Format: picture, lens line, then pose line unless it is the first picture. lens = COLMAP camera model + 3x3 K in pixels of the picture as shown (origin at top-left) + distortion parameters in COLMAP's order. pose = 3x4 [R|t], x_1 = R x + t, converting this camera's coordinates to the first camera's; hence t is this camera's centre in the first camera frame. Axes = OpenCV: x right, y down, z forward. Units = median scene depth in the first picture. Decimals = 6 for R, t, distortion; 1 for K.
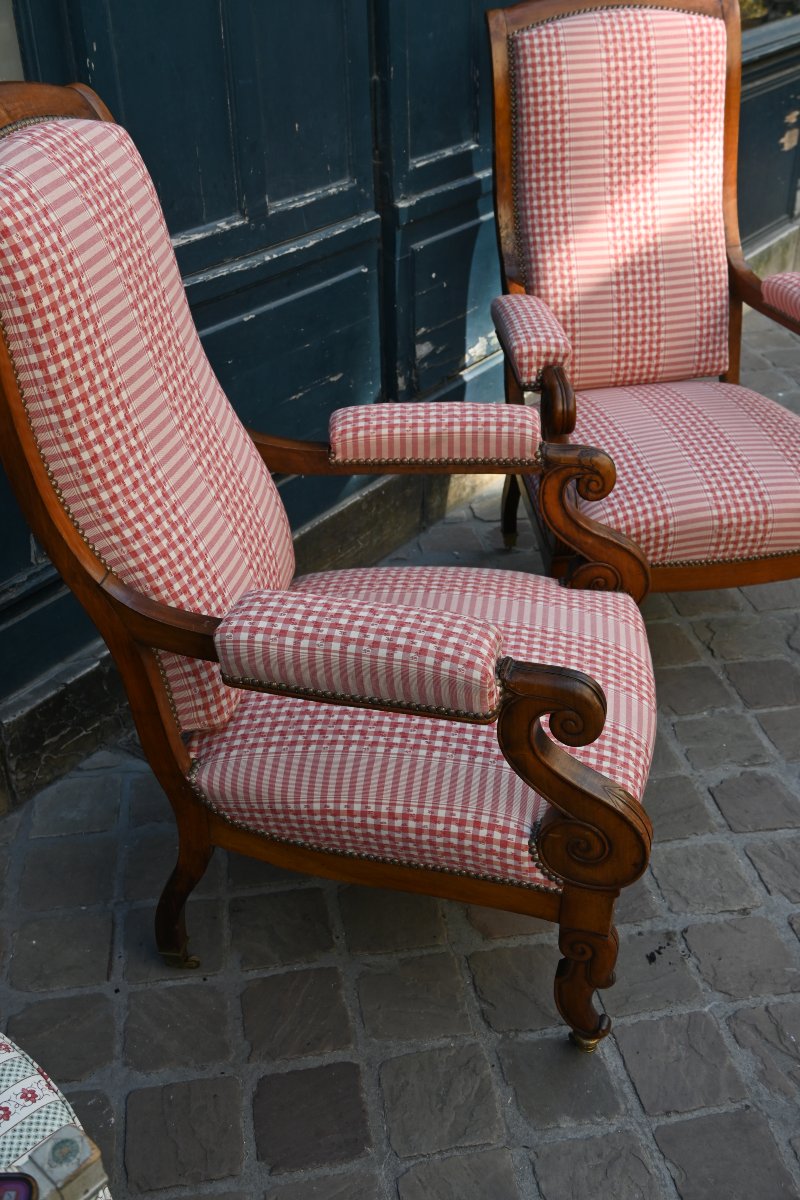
lens RADIAL K [[1244.0, 0, 397.1], [0, 1244.0, 603.5], [0, 0, 1]] dist [-0.001483, 0.009459]
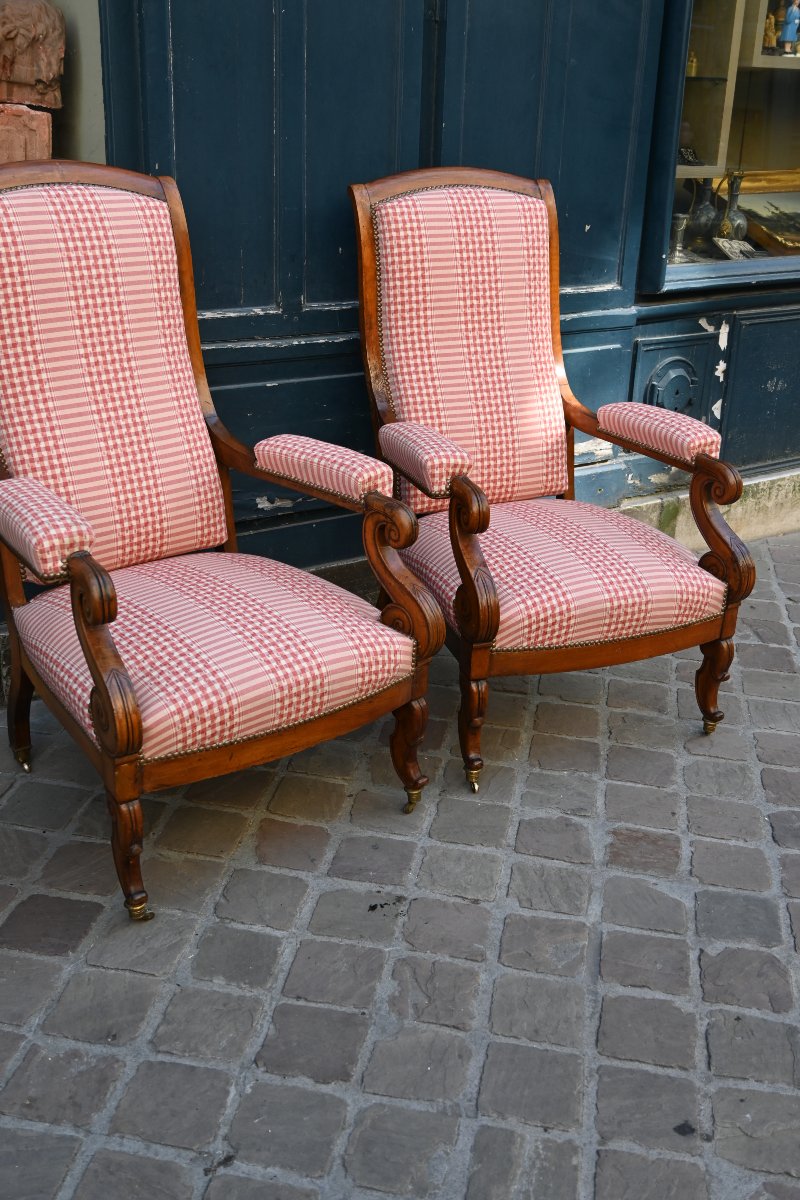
lens RADIAL K [[1253.8, 0, 409.5], [0, 1253.8, 602.0], [0, 0, 1]] dist [-0.008123, -0.013690]
pose [[0.752695, 0.293452, -0.589353, 0.934858], [-0.387818, 0.921004, -0.036715, 0.004506], [0.532023, 0.256197, 0.807041, 0.044617]]
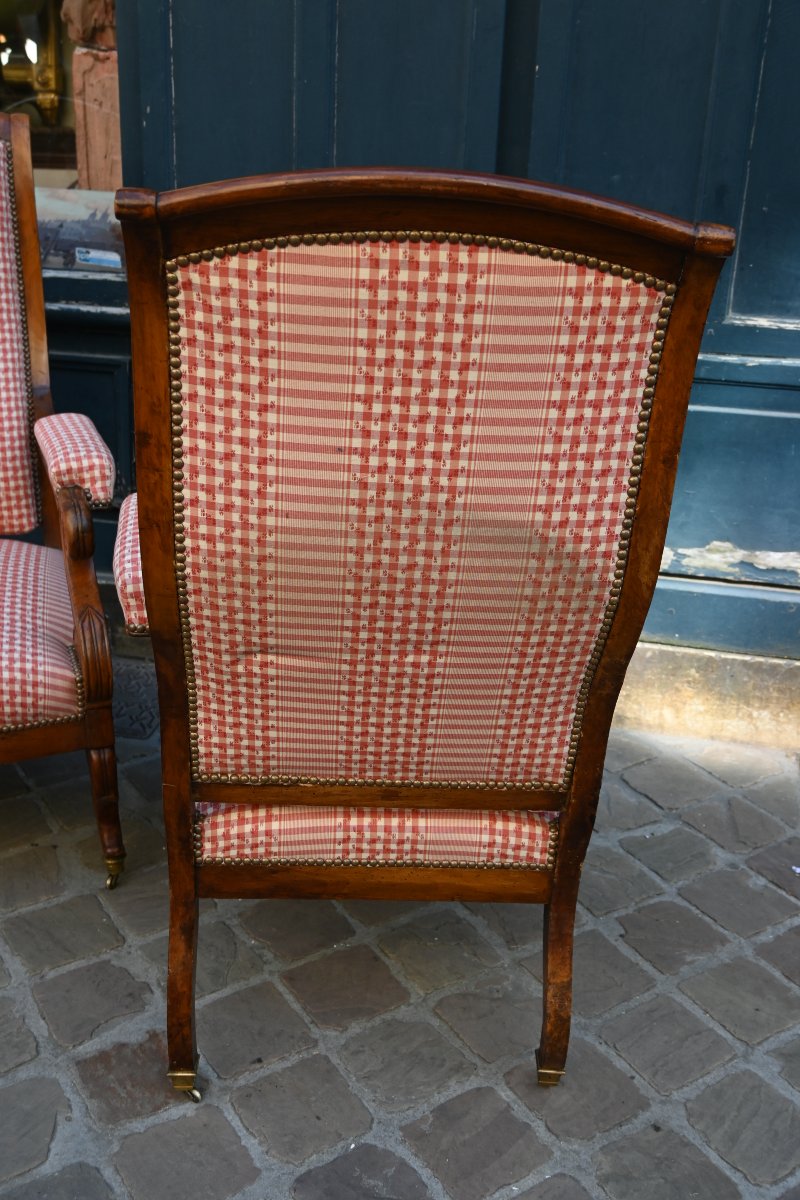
lens RADIAL K [[1241.9, 0, 400.0], [0, 1241.9, 600.0], [0, 0, 1]] dist [-0.004638, 0.014089]
pose [[0.390832, 0.374188, -0.840972, 1.131637], [-0.514646, 0.846323, 0.137393, -0.333913], [0.763144, 0.379105, 0.523345, 0.730434]]
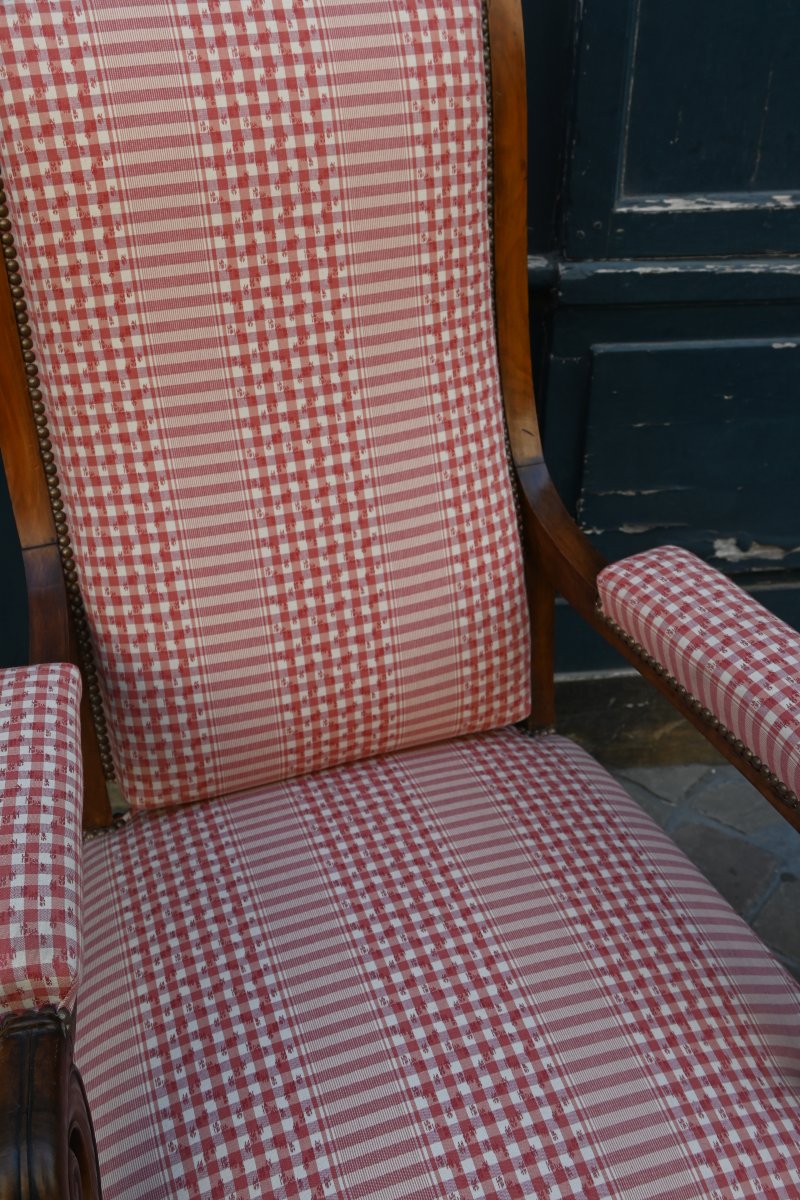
lens RADIAL K [[1234.4, 0, 400.0], [0, 1234.4, 600.0], [0, 0, 1]] dist [-0.000451, -0.005783]
pose [[0.464099, 0.518334, -0.718291, 0.346767], [-0.472059, 0.830891, 0.294584, -0.259458], [0.749514, 0.202360, 0.630300, 0.563470]]
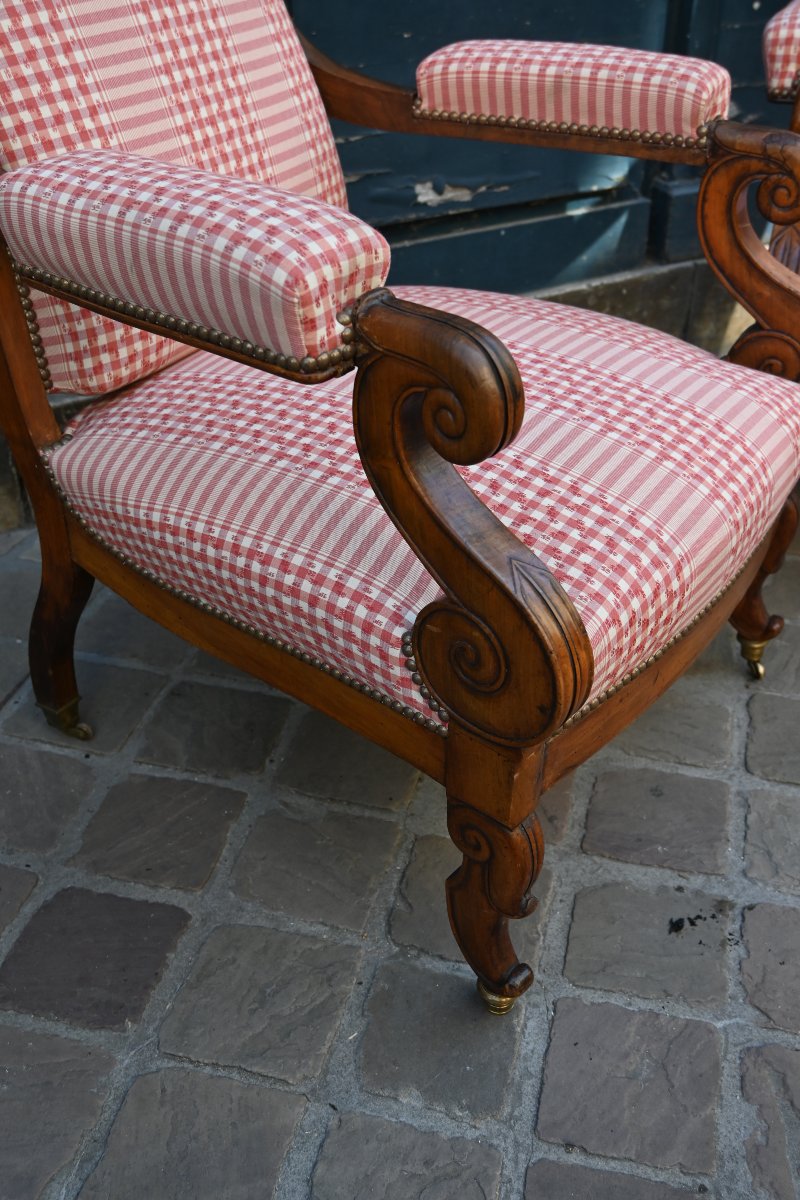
lens RADIAL K [[1240.3, 0, 397.9], [0, 1240.3, 602.0], [0, 0, 1]] dist [-0.005889, 0.024258]
pose [[0.911549, 0.245274, -0.330030, 0.246619], [-0.232025, 0.969446, 0.079622, 0.105215], [0.339475, 0.003996, 0.940607, 0.347606]]
